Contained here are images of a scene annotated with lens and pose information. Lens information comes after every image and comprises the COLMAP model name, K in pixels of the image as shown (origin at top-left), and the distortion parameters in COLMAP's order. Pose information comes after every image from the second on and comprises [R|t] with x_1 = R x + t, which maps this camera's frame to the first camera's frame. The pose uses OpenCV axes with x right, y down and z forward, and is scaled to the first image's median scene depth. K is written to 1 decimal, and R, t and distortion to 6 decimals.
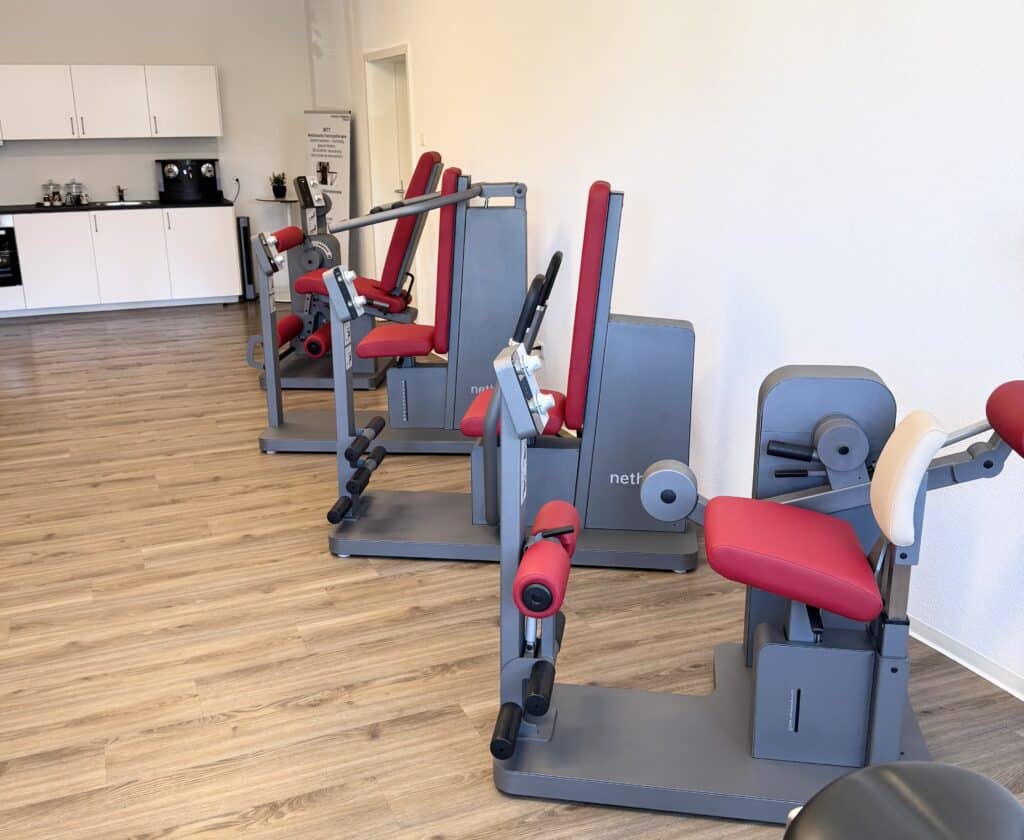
lens RADIAL K [[976.3, 0, 512.0], [0, 976.3, 420.0], [0, 0, 1]] dist [0.166674, -0.278548]
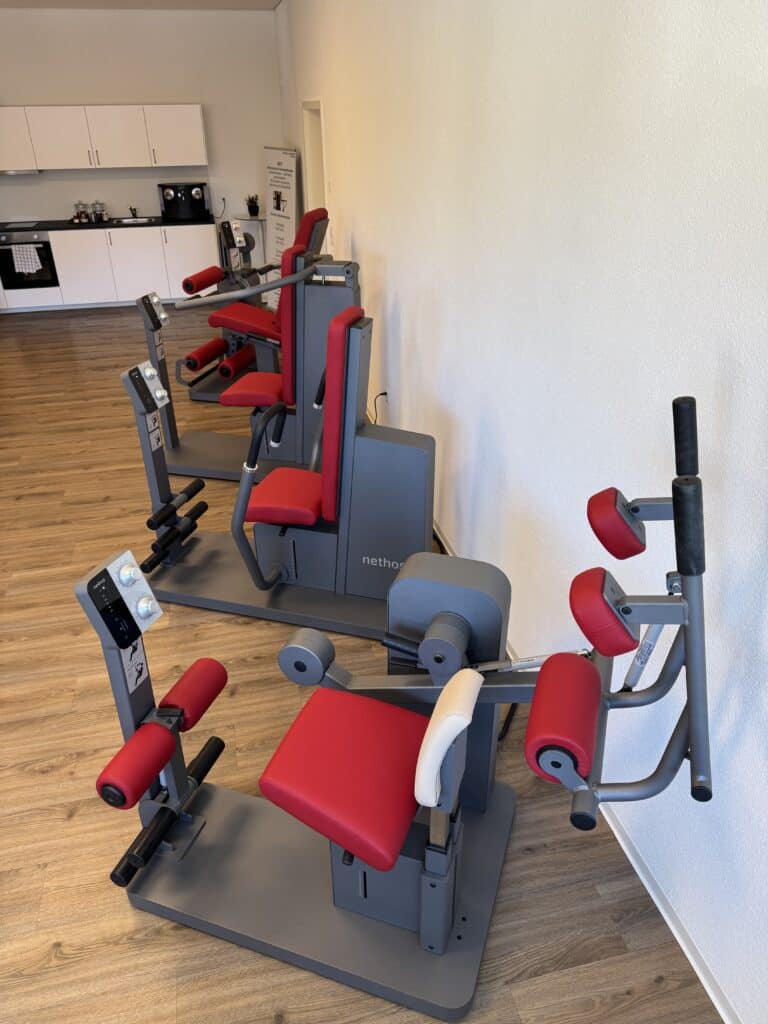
lens RADIAL K [[726.3, 0, 384.0], [0, 726.3, 512.0], [0, 0, 1]] dist [0.007454, -0.001101]
pose [[0.989388, 0.074923, -0.124490, 0.117159], [-0.048073, 0.977340, 0.206143, -0.090325], [0.137114, -0.197971, 0.970571, 0.088281]]
